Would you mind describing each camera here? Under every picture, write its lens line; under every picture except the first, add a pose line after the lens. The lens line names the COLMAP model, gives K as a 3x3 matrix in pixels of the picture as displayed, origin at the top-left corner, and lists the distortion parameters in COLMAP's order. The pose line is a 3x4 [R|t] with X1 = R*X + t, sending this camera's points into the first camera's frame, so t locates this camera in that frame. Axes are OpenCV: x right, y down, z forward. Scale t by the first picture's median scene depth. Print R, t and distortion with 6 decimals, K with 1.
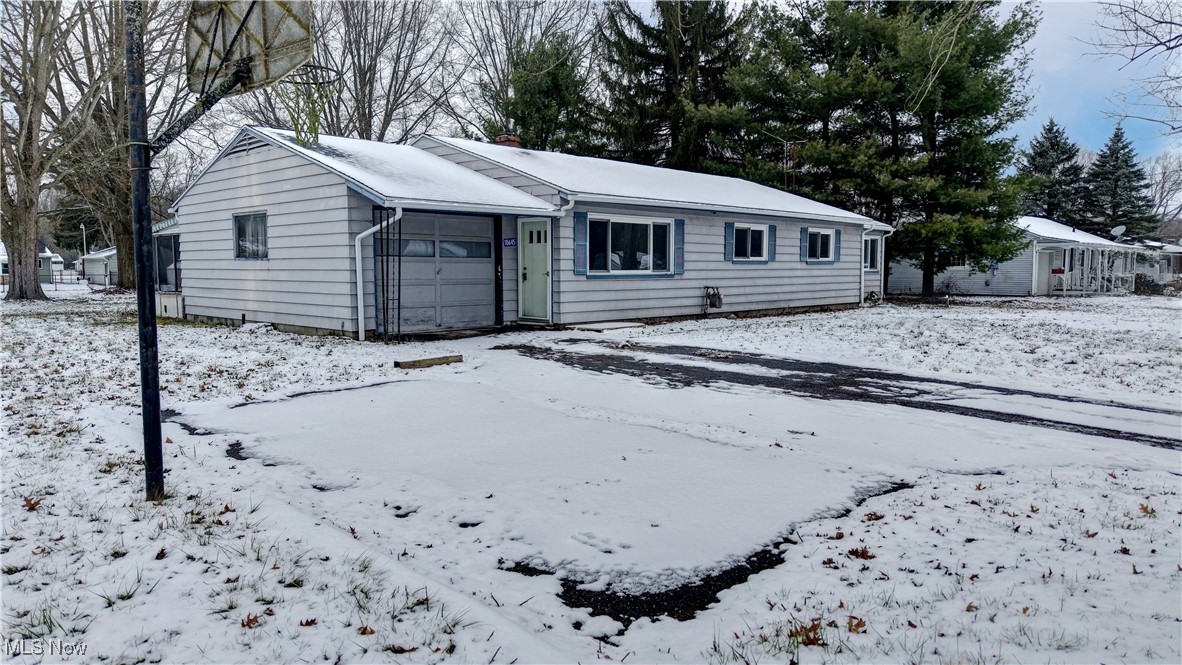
lens RADIAL K [[804.2, 0, 587.8], [0, 804.2, 342.0], [0, 0, 1]] dist [0.018633, -0.033522]
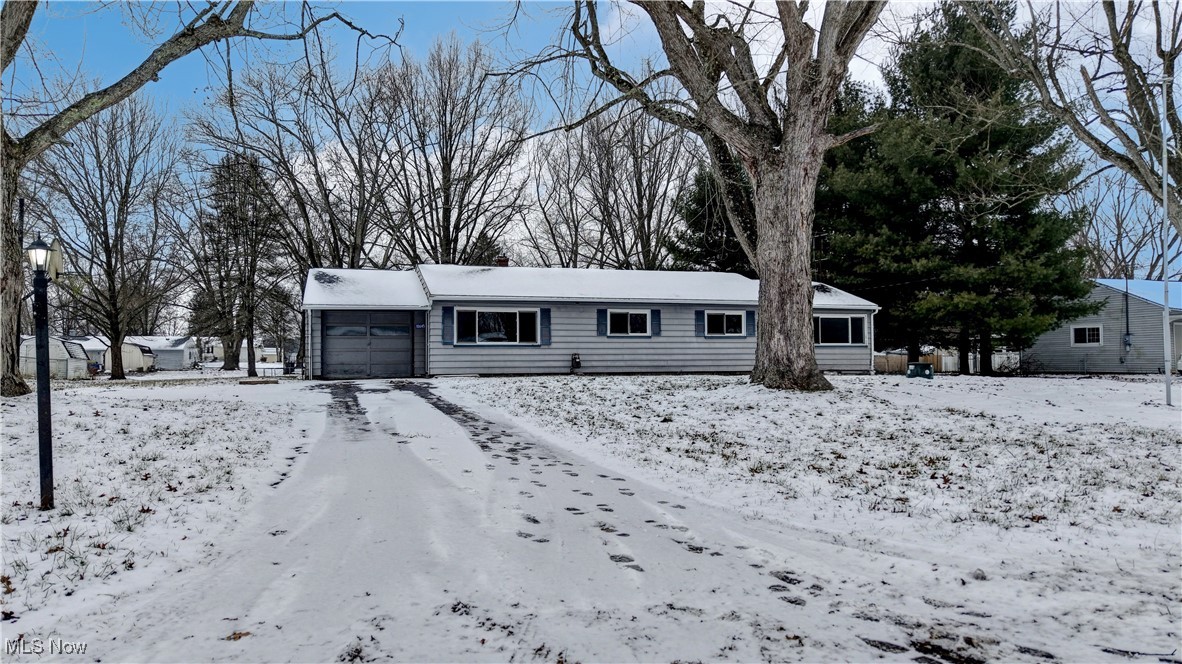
lens RADIAL K [[804.2, 0, 588.9], [0, 804.2, 339.7], [0, 0, 1]] dist [0.018633, -0.033522]
pose [[0.874008, -0.020854, -0.485463, 0.884364], [-0.037811, 0.993130, -0.110735, 0.064770], [0.484438, 0.115139, 0.867216, -0.234429]]
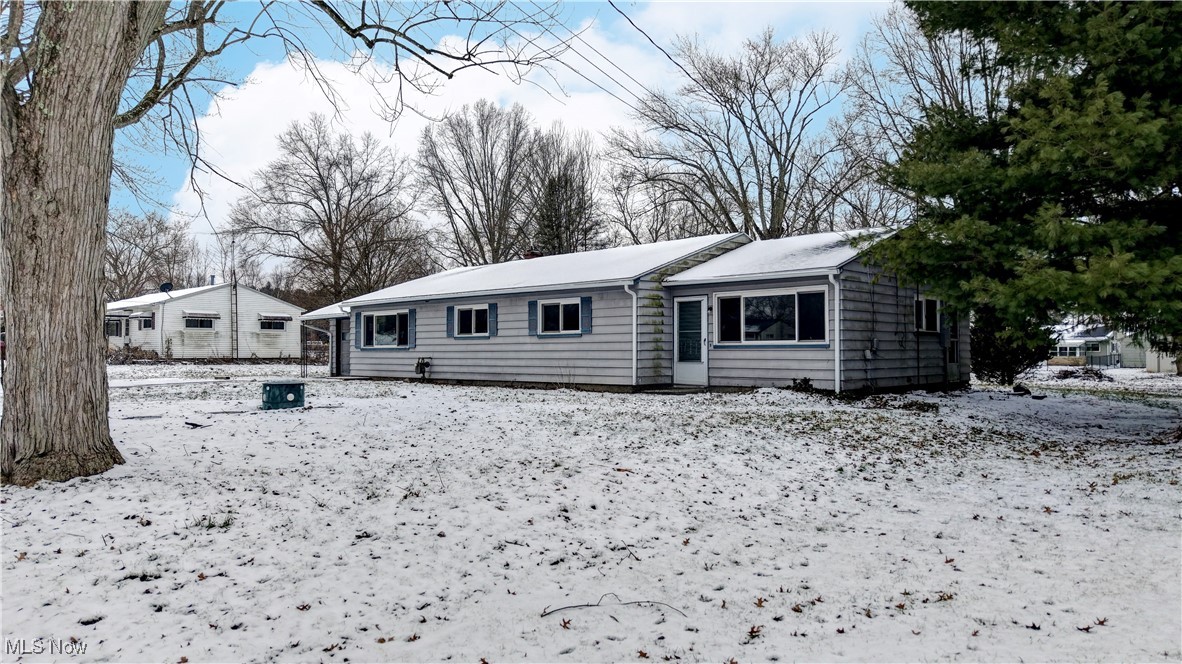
lens RADIAL K [[804.2, 0, 597.0], [0, 804.2, 335.1], [0, 0, 1]] dist [0.018633, -0.033522]
pose [[0.007601, -0.018177, -0.999806, 1.484298], [-0.088050, 0.995939, -0.018777, -0.107139], [0.996087, 0.088176, 0.005970, 1.289826]]
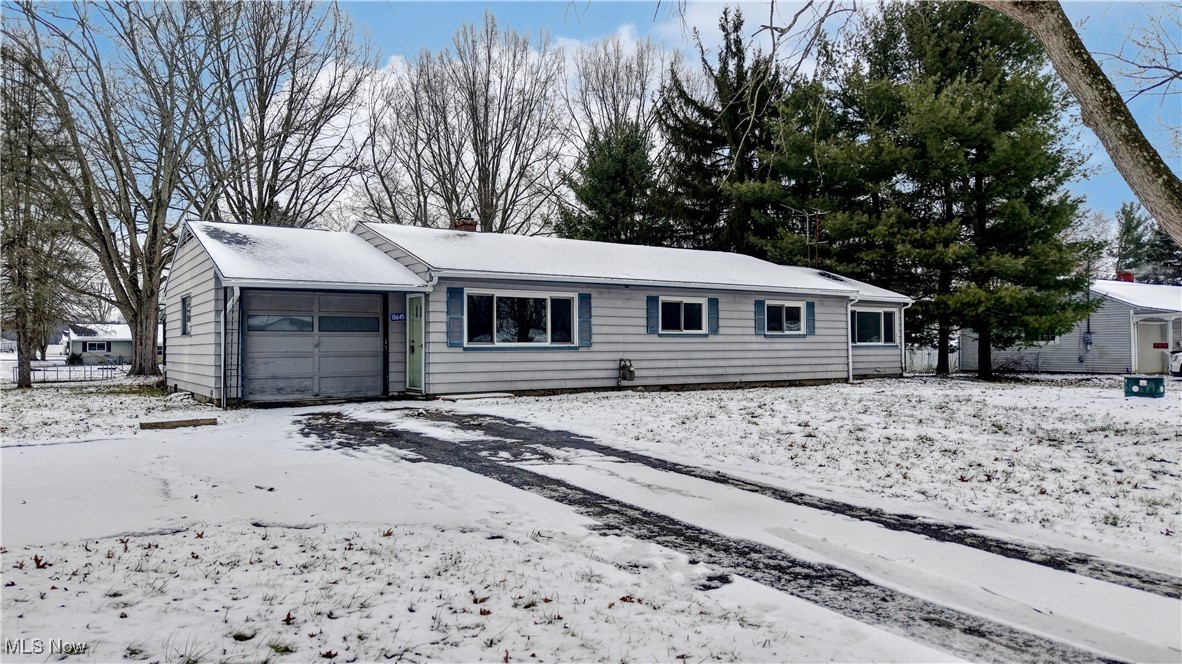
lens RADIAL K [[804.2, 0, 584.0], [0, 804.2, 330.4], [0, 0, 1]] dist [0.018633, -0.033522]
pose [[0.976875, -0.010307, -0.213562, 0.322688], [-0.014136, 0.993538, -0.112612, 0.008216], [0.213343, 0.113027, 0.970417, 0.020787]]
